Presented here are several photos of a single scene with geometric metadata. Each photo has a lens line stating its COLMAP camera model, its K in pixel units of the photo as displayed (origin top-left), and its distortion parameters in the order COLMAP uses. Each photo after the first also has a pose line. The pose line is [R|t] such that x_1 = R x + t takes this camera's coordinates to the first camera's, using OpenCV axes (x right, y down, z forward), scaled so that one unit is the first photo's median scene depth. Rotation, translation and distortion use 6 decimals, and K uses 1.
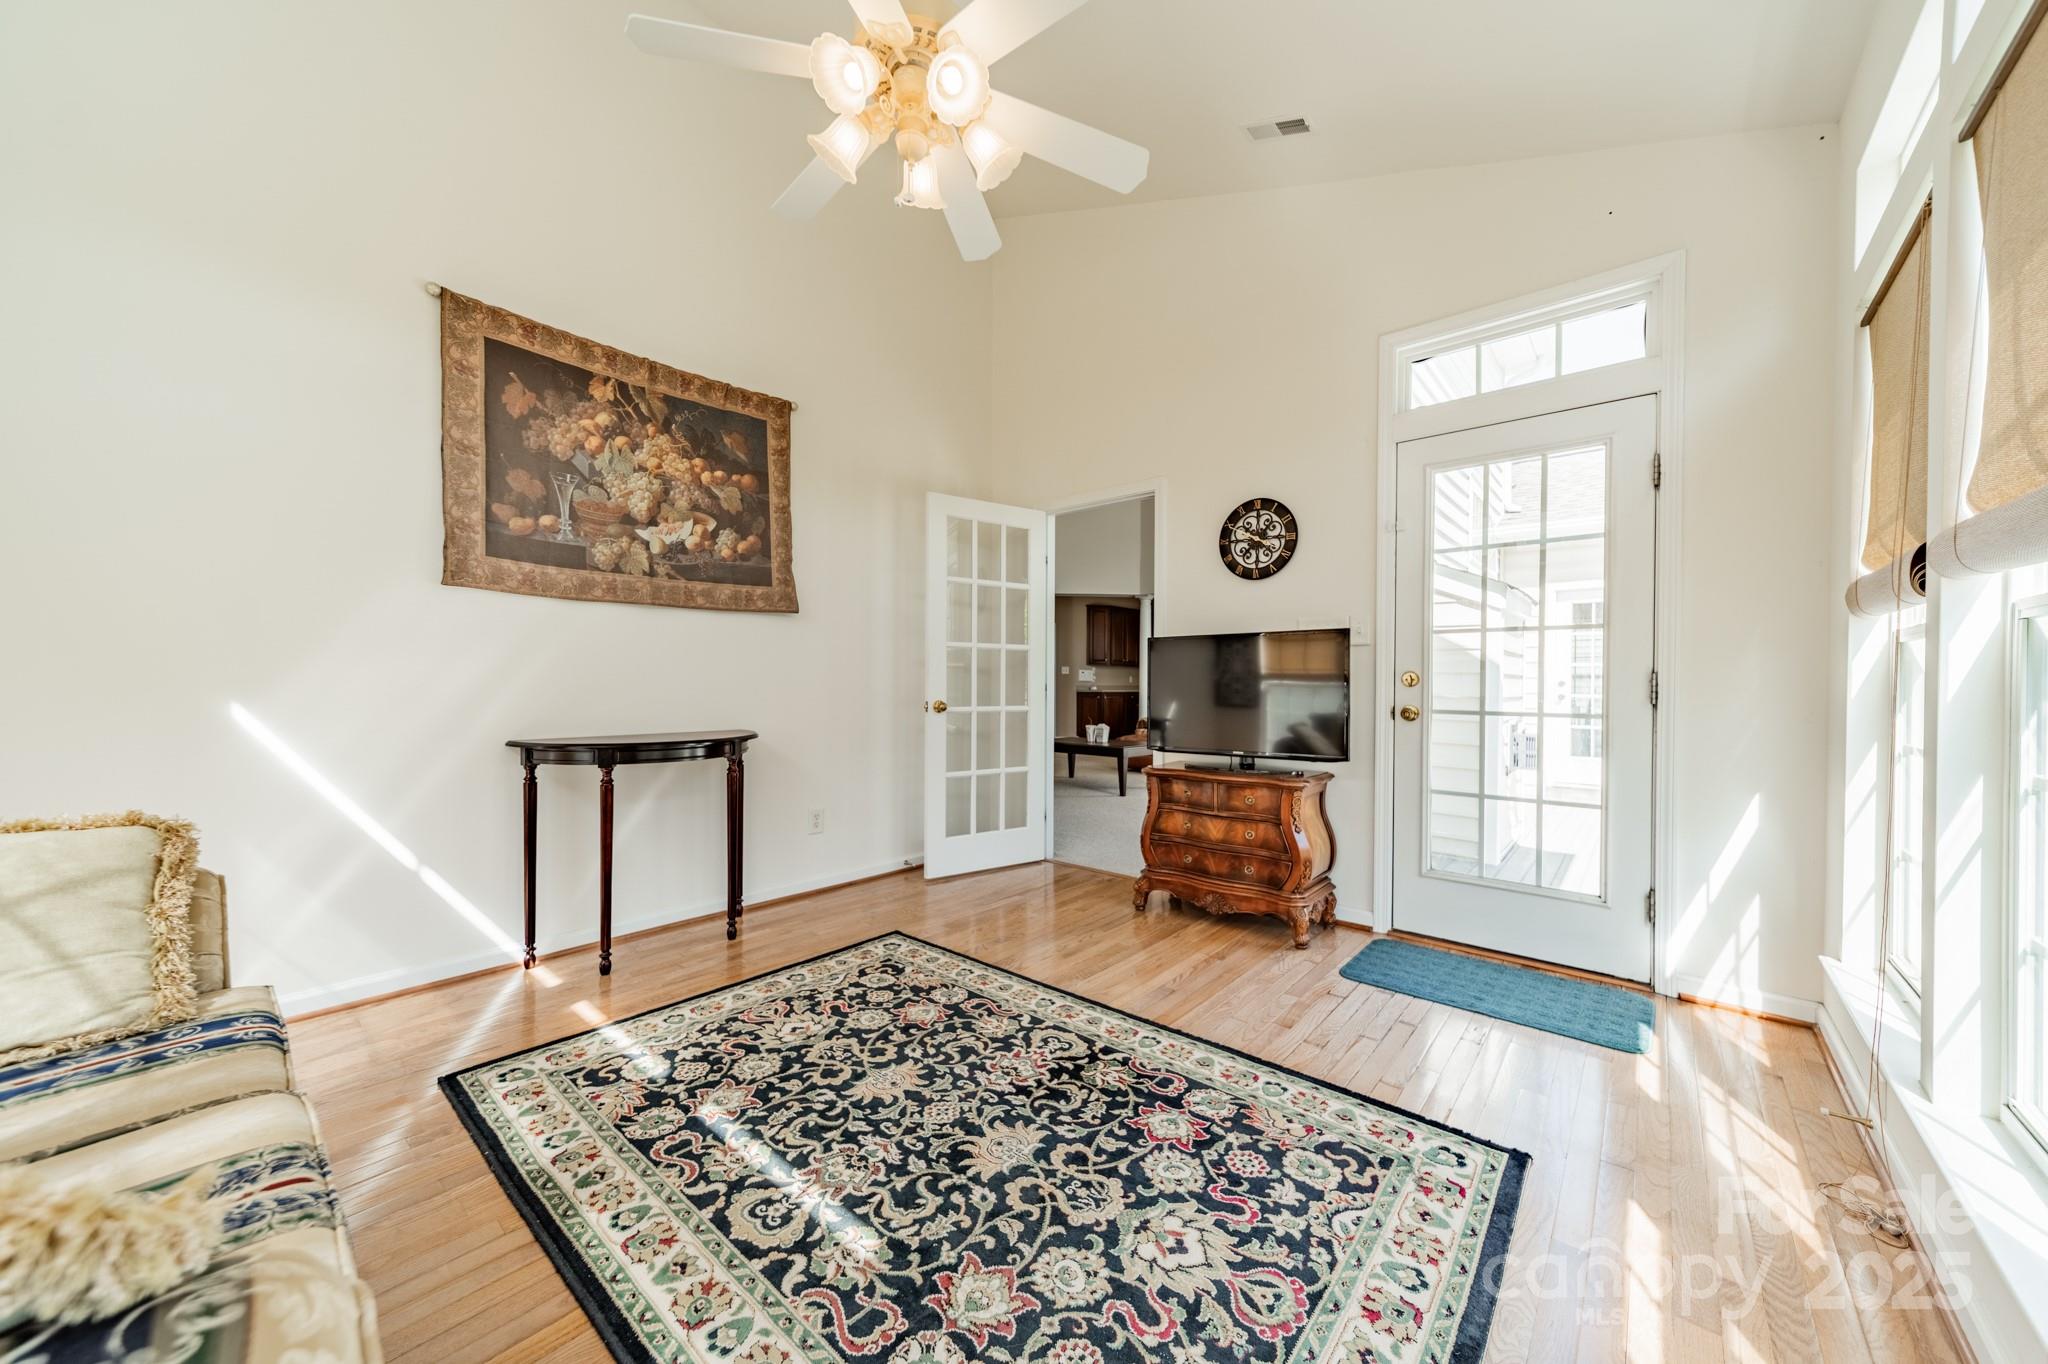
lens RADIAL K [[718.7, 0, 1023.9], [0, 718.7, 686.1], [0, 0, 1]] dist [0.005947, -0.000001]
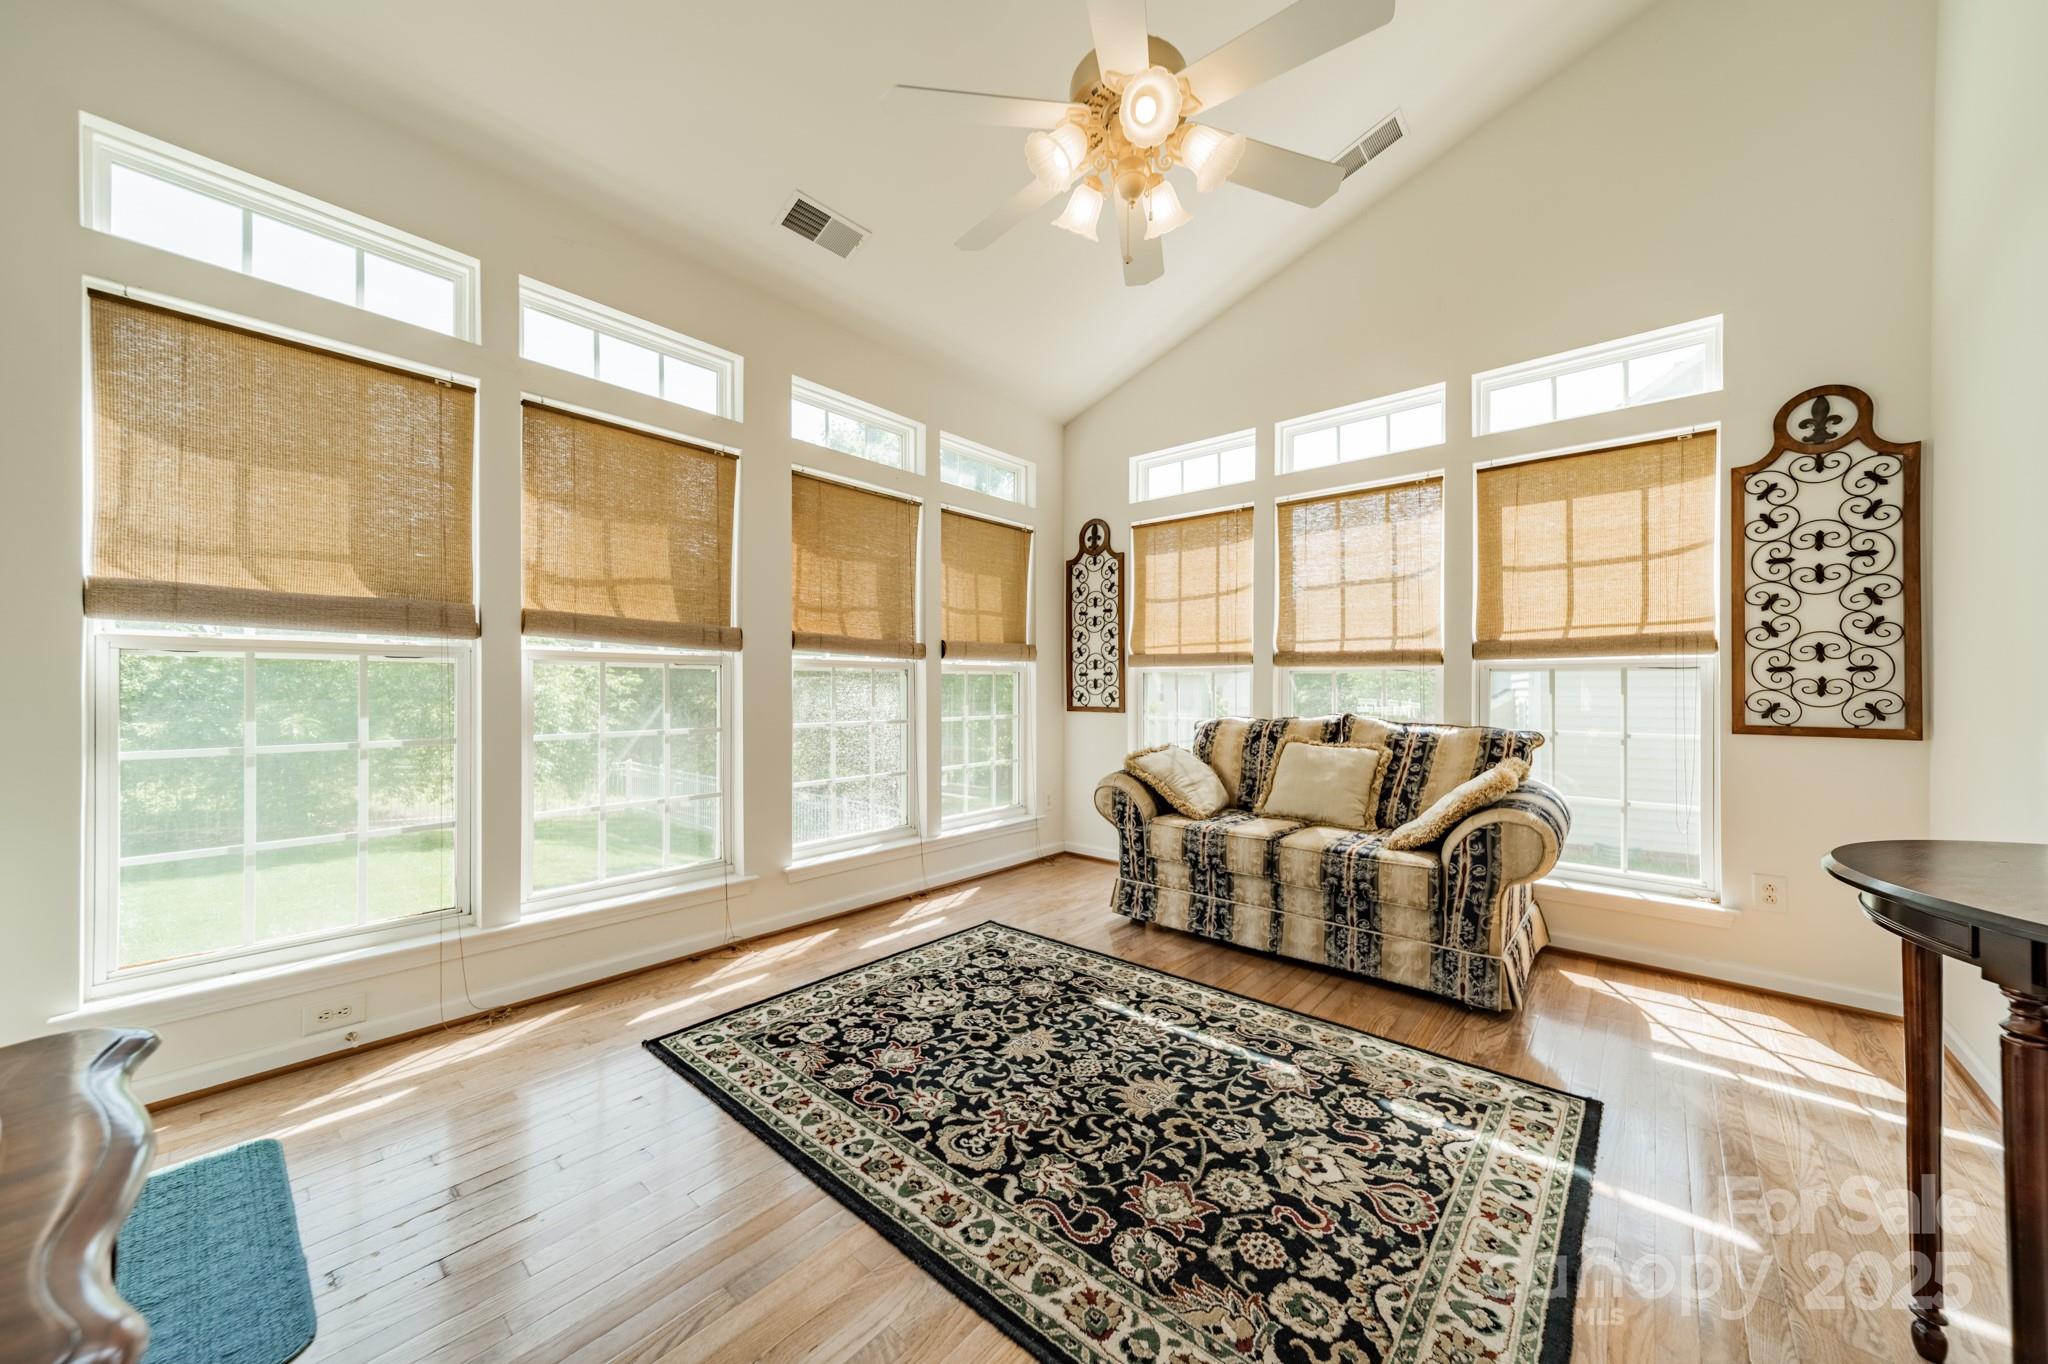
lens RADIAL K [[718.7, 0, 1023.9], [0, 718.7, 686.1], [0, 0, 1]] dist [0.005947, -0.000001]
pose [[-0.999936, -0.011253, -0.000927, -0.004779], [-0.011256, 0.999931, 0.003268, -0.026711], [0.000890, 0.003278, -0.999994, 2.073238]]
